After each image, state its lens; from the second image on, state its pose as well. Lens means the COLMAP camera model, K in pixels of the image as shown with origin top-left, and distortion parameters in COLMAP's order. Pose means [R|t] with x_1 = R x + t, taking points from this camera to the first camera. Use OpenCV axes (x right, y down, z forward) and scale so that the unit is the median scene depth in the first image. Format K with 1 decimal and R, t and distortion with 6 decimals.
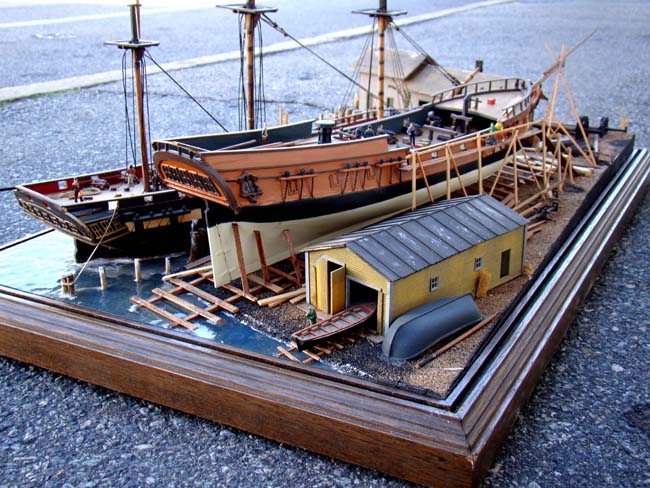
lens RADIAL K [[832.2, 0, 325.0], [0, 832.2, 244.0], [0, 0, 1]] dist [-0.038263, 0.081461]
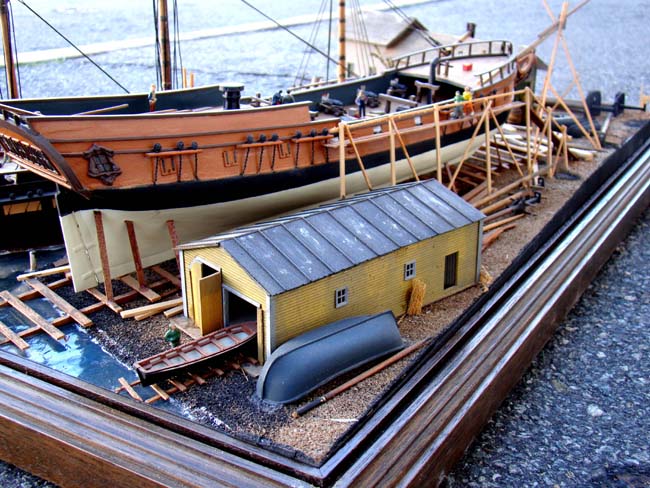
lens RADIAL K [[832.2, 0, 325.0], [0, 832.2, 244.0], [0, 0, 1]] dist [-0.038263, 0.081461]
pose [[0.998482, 0.023287, -0.049911, 0.138053], [-0.022291, 0.999543, 0.020424, -0.014145], [0.050364, -0.019281, 0.998545, 0.225319]]
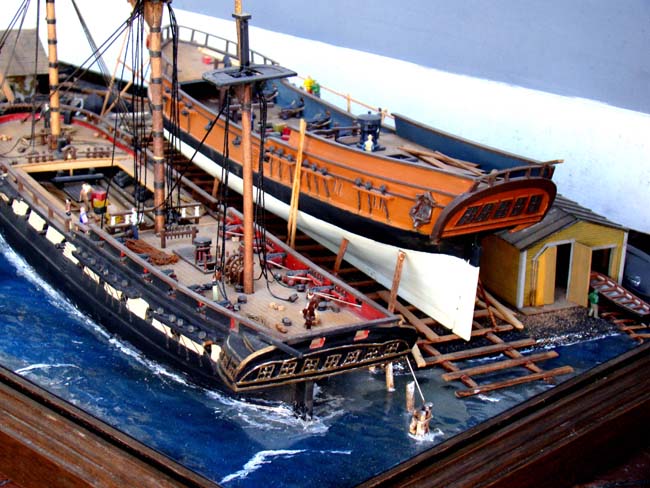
lens RADIAL K [[1380.7, 0, 325.0], [0, 1380.7, 244.0], [0, 0, 1]] dist [-0.017993, 3.780919]
pose [[0.281249, -0.327955, 0.901856, -1.296880], [0.298610, 0.923043, 0.242536, -0.383433], [-0.911993, 0.201090, 0.357536, 0.622310]]
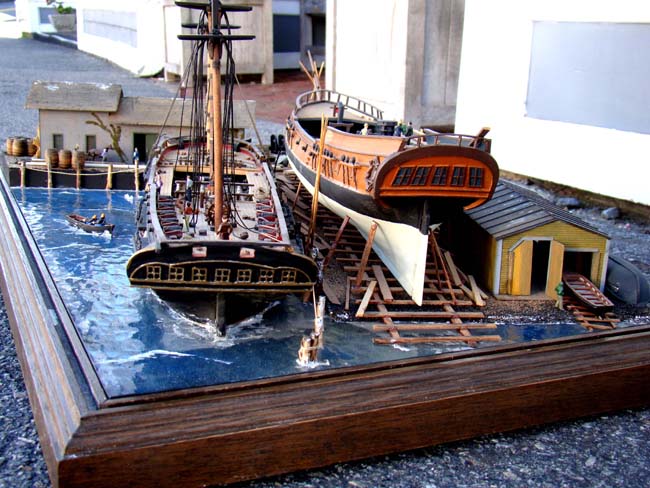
lens RADIAL K [[832.2, 0, 325.0], [0, 832.2, 244.0], [0, 0, 1]] dist [-0.038263, 0.081461]
pose [[0.614663, -0.172397, 0.769720, -0.832437], [0.234857, 0.971565, 0.030059, -0.058116], [-0.753015, 0.162298, 0.637674, 0.498822]]
